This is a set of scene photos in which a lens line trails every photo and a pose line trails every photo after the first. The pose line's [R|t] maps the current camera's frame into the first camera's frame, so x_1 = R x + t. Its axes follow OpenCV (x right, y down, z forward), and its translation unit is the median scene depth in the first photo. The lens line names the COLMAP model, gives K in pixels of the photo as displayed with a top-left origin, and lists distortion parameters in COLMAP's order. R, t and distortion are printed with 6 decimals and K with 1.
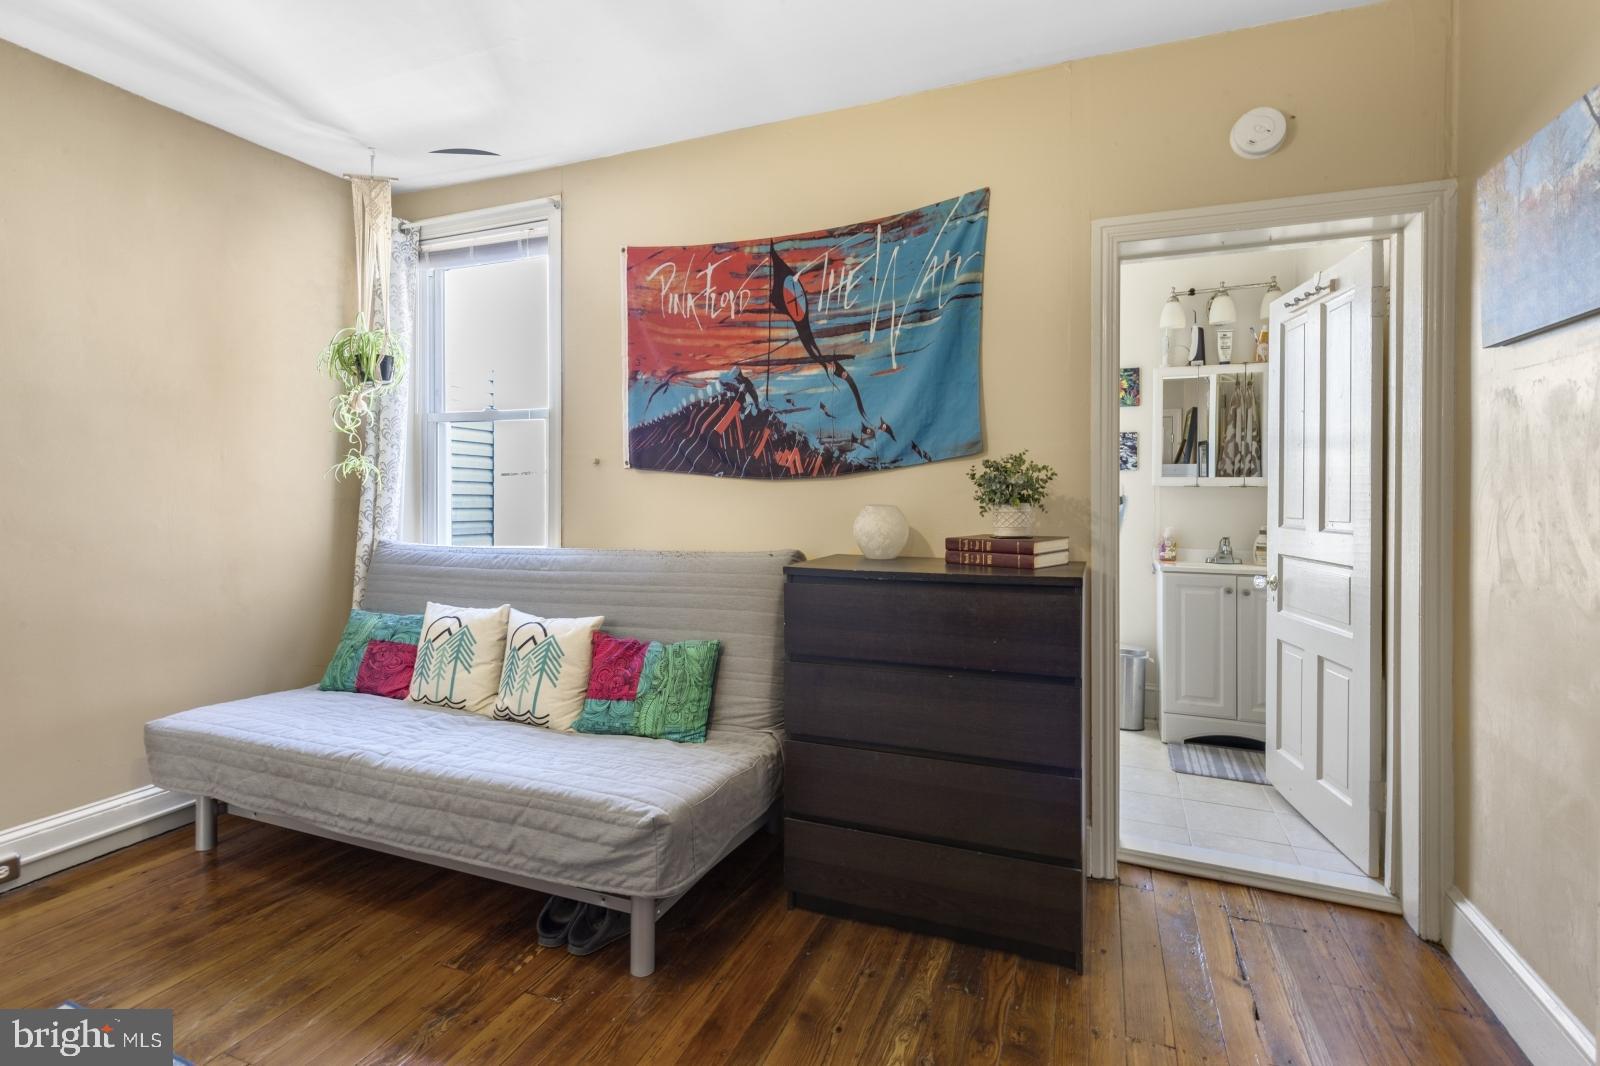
lens RADIAL K [[780.2, 0, 781.3], [0, 780.2, 490.2], [0, 0, 1]] dist [0.004026, -0.000195]
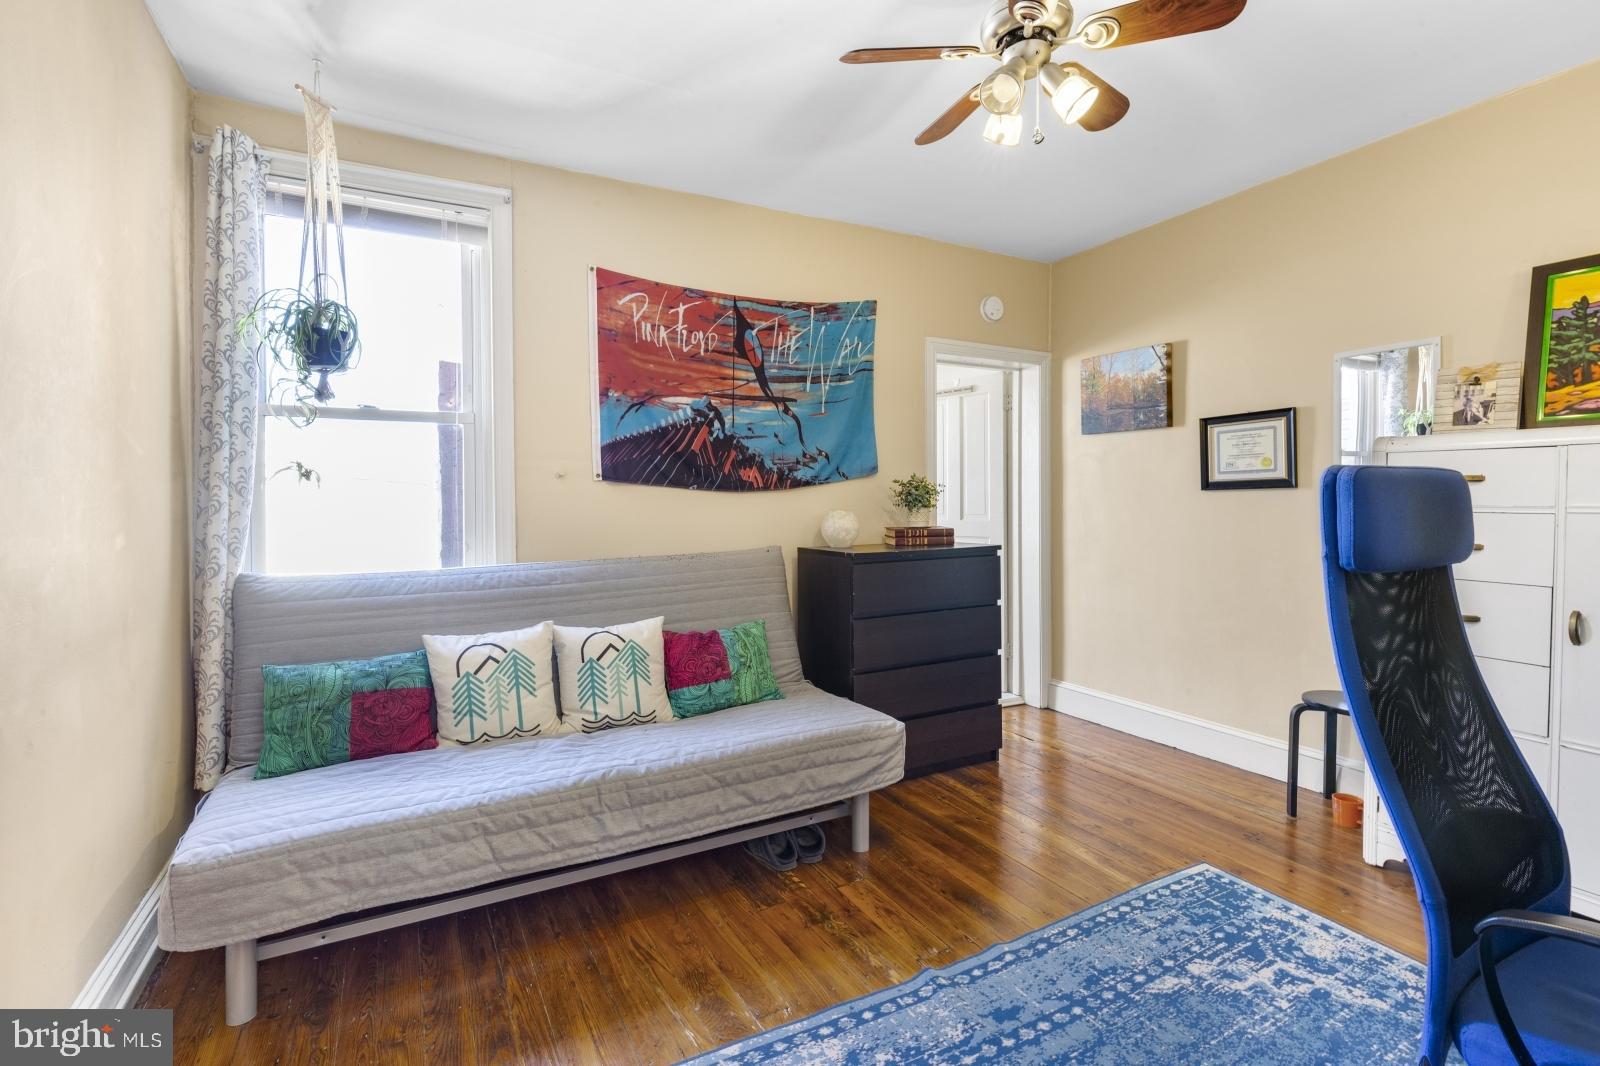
lens RADIAL K [[742.1, 0, 799.9], [0, 742.1, 510.8], [0, 0, 1]] dist [0.000553, 0.000325]
pose [[0.627854, -0.018398, 0.778114, -0.888263], [0.009783, 0.999828, 0.015746, -0.001011], [-0.778270, -0.002274, 0.627926, 0.188468]]
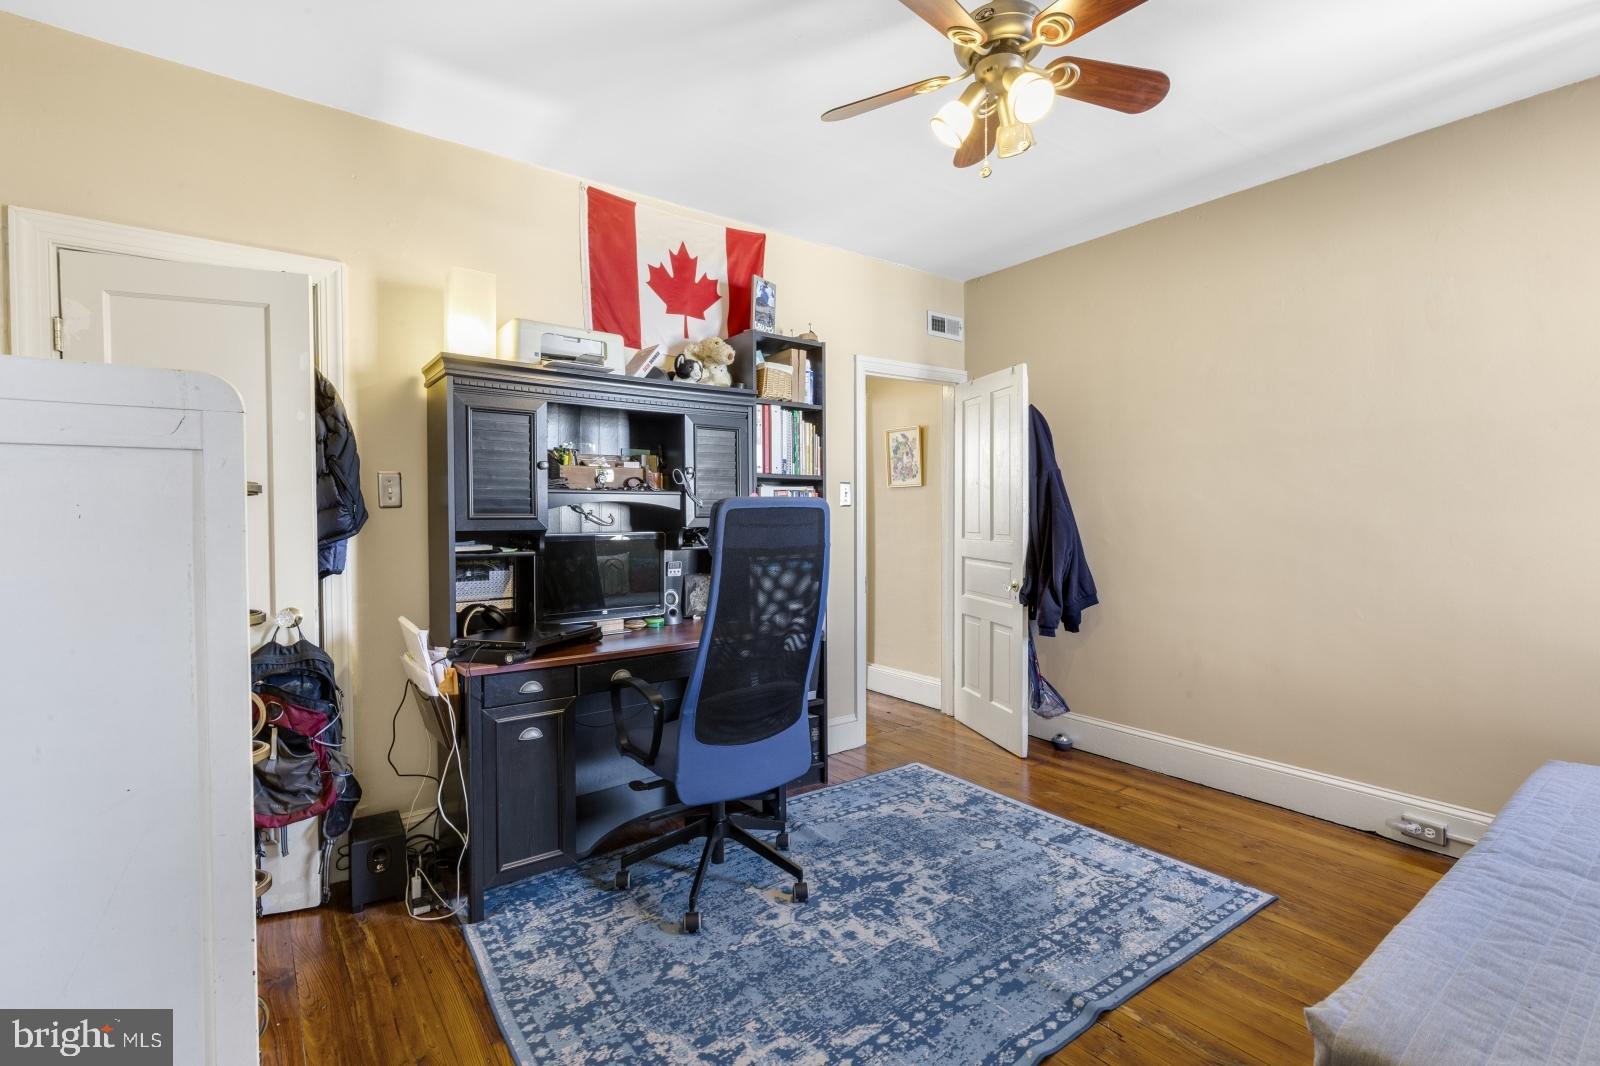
lens RADIAL K [[742.1, 0, 790.8], [0, 742.1, 526.1], [0, 0, 1]] dist [0.000553, 0.000325]
pose [[-0.514701, 0.022464, -0.857076, 0.402263], [0.001309, 0.999676, 0.025416, -0.008747], [0.857369, 0.011959, -0.514563, 0.624398]]
